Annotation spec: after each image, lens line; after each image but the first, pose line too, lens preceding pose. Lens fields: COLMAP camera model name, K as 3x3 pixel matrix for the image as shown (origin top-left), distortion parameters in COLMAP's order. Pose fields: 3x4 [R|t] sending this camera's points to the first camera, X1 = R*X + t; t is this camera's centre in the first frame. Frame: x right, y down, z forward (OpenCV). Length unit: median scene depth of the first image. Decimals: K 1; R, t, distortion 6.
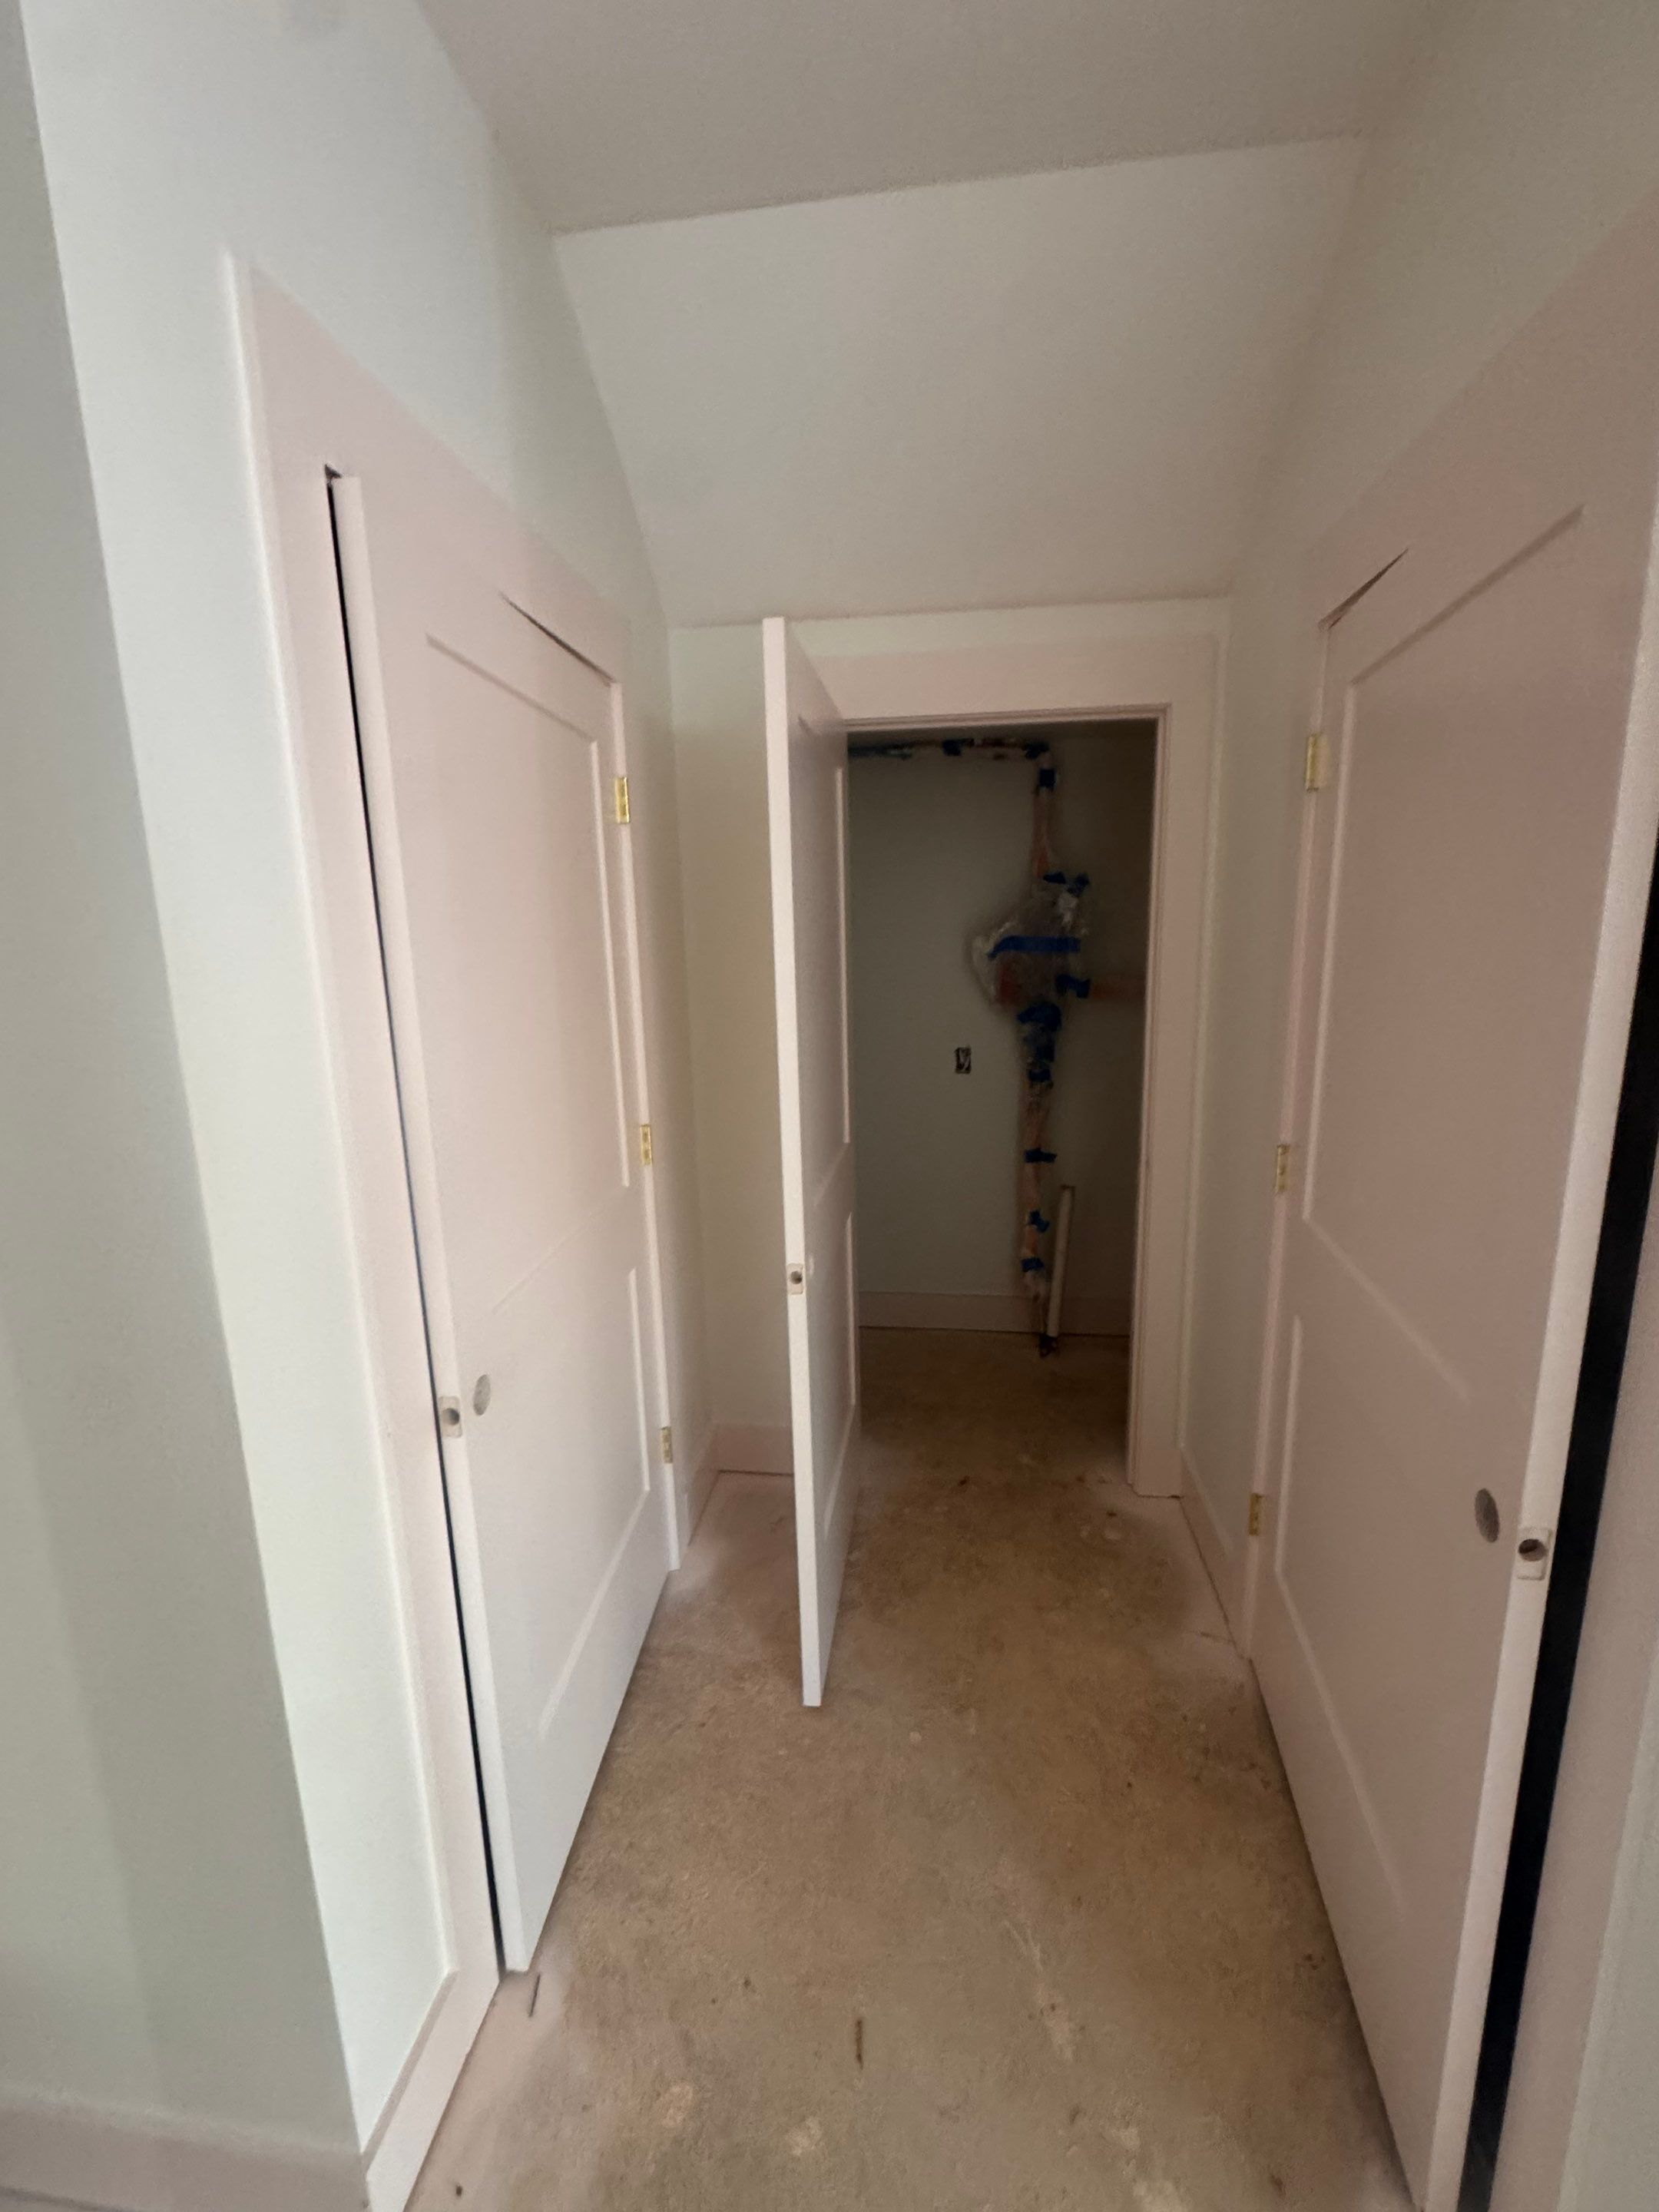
lens RADIAL K [[890.6, 0, 829.5], [0, 890.6, 1117.4], [0, 0, 1]] dist [-0.008164, 0.001360]
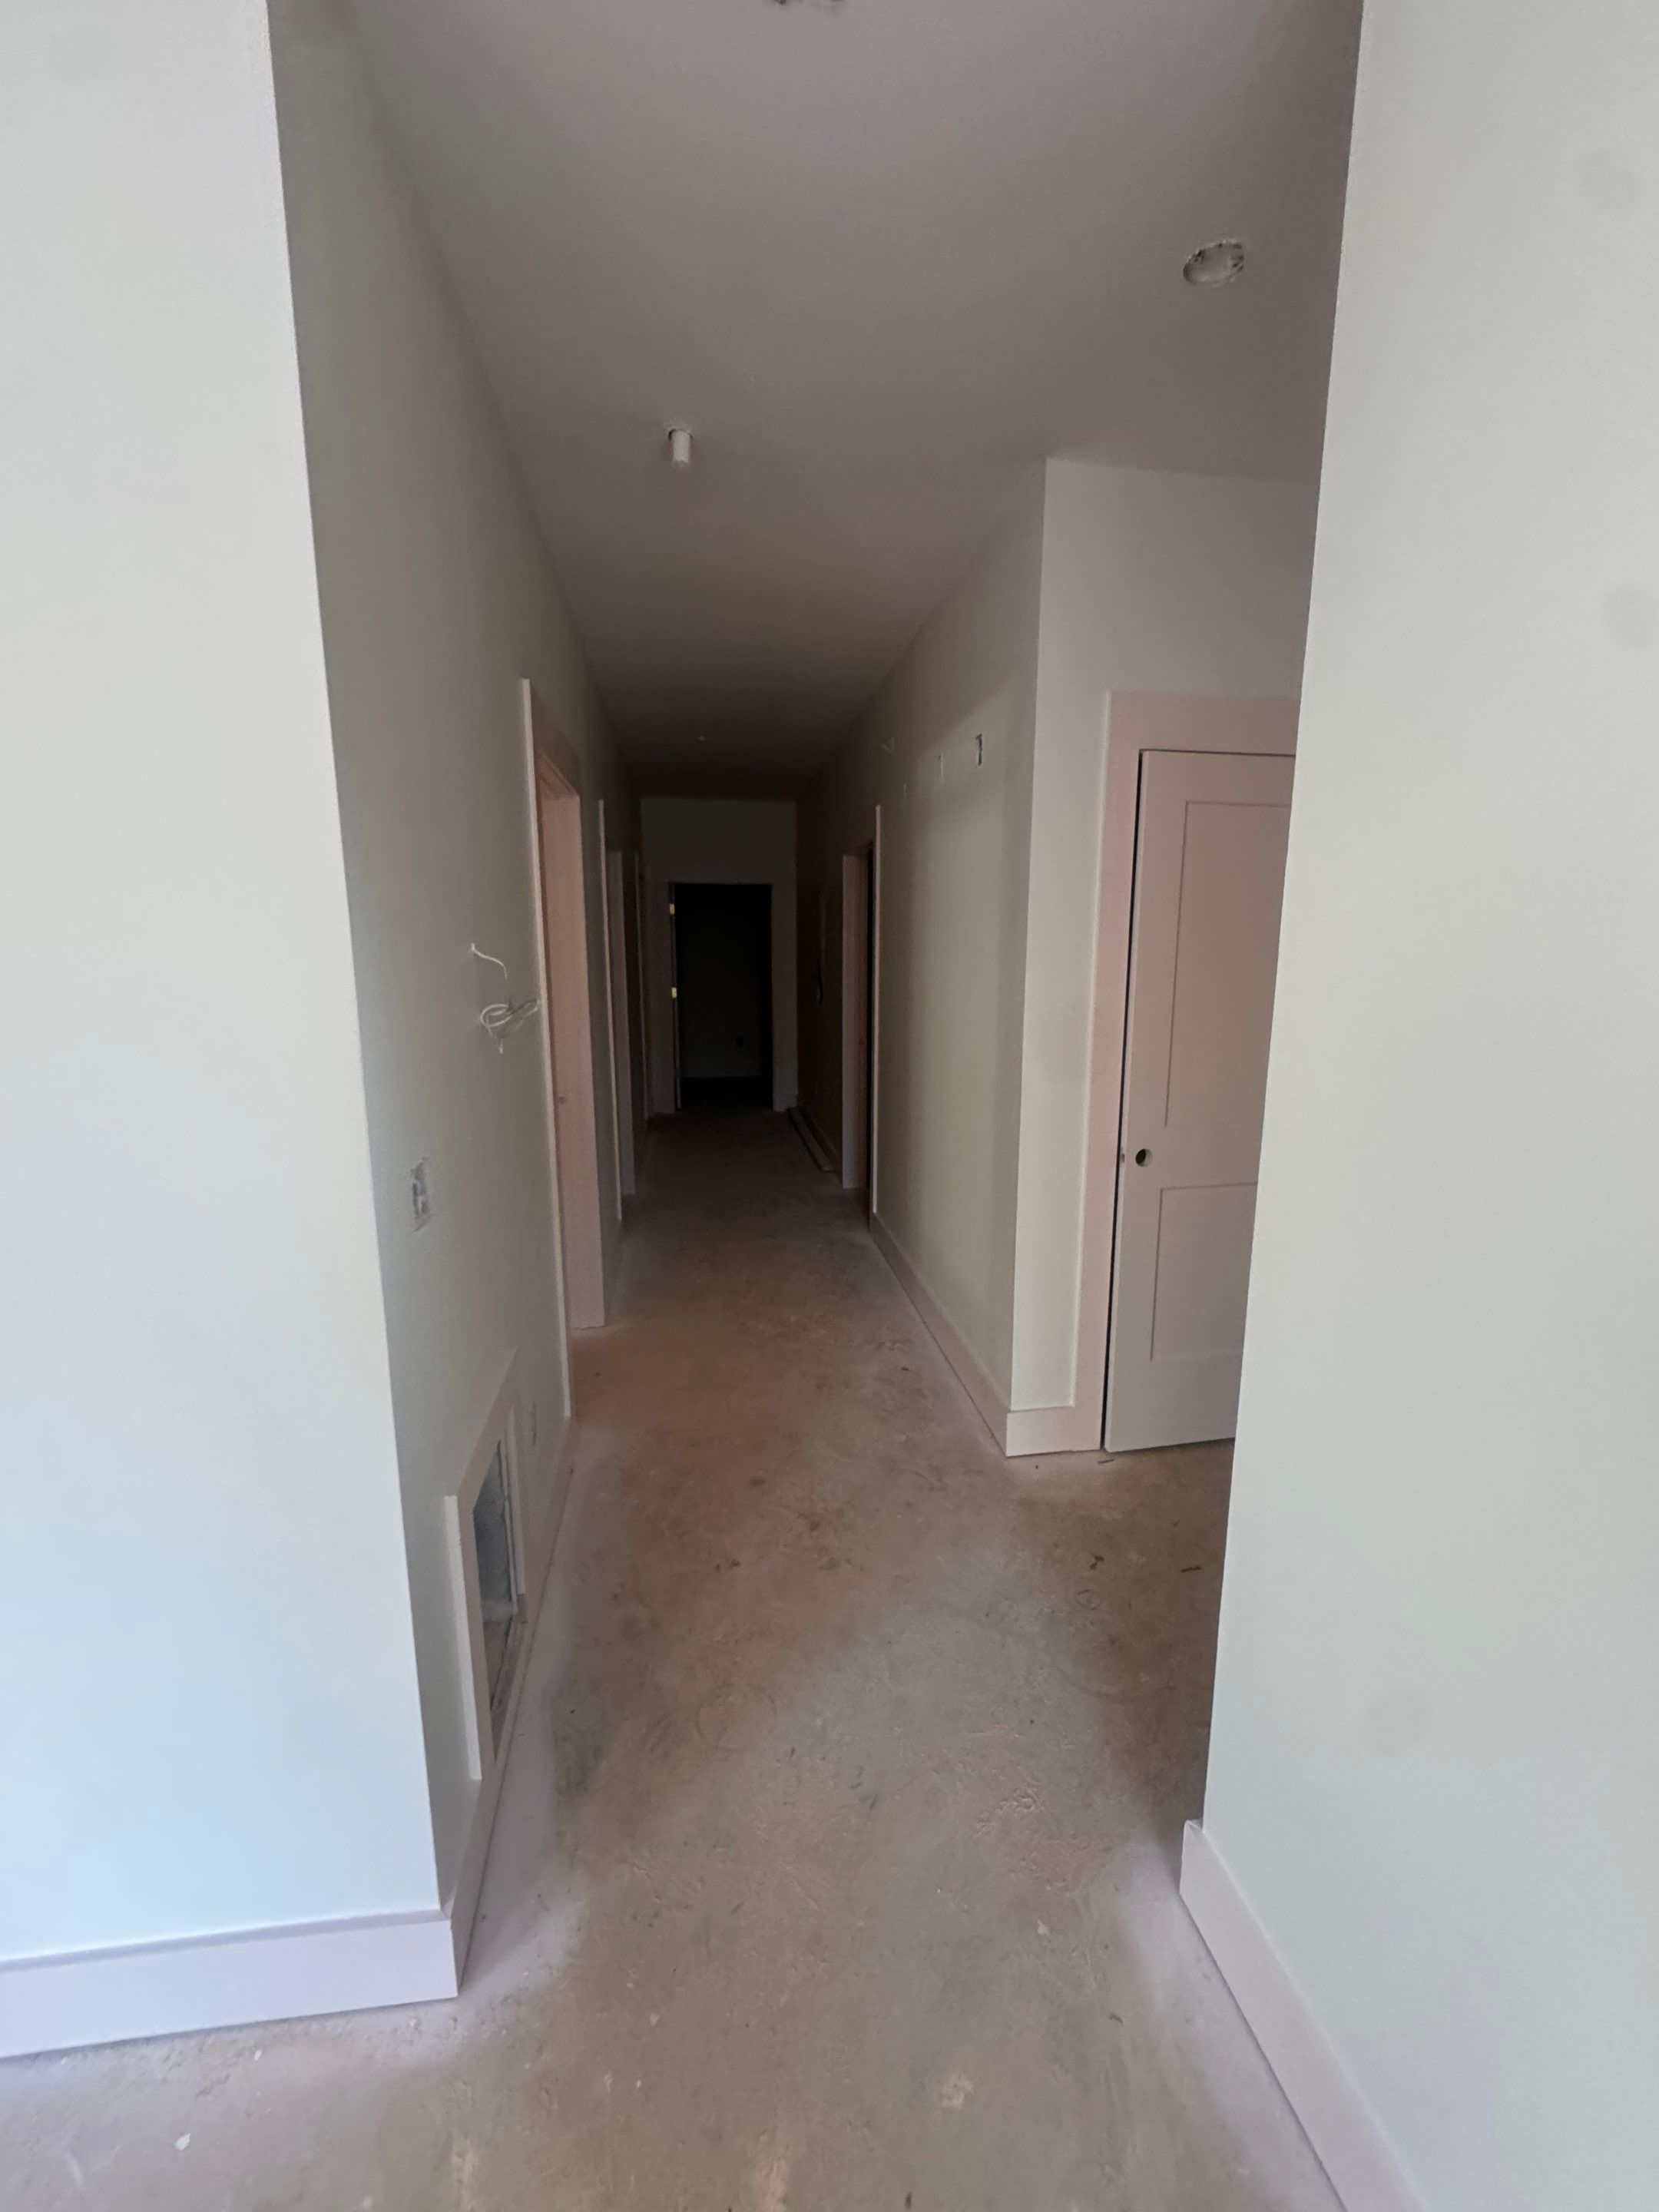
lens RADIAL K [[890.6, 0, 823.6], [0, 890.6, 1106.2], [0, 0, 1]] dist [-0.008164, 0.001360]
pose [[0.276237, 0.186464, -0.942828, 1.380023], [-0.179759, 0.973711, 0.139905, 0.035271], [0.944129, 0.130835, 0.302494, -0.359622]]
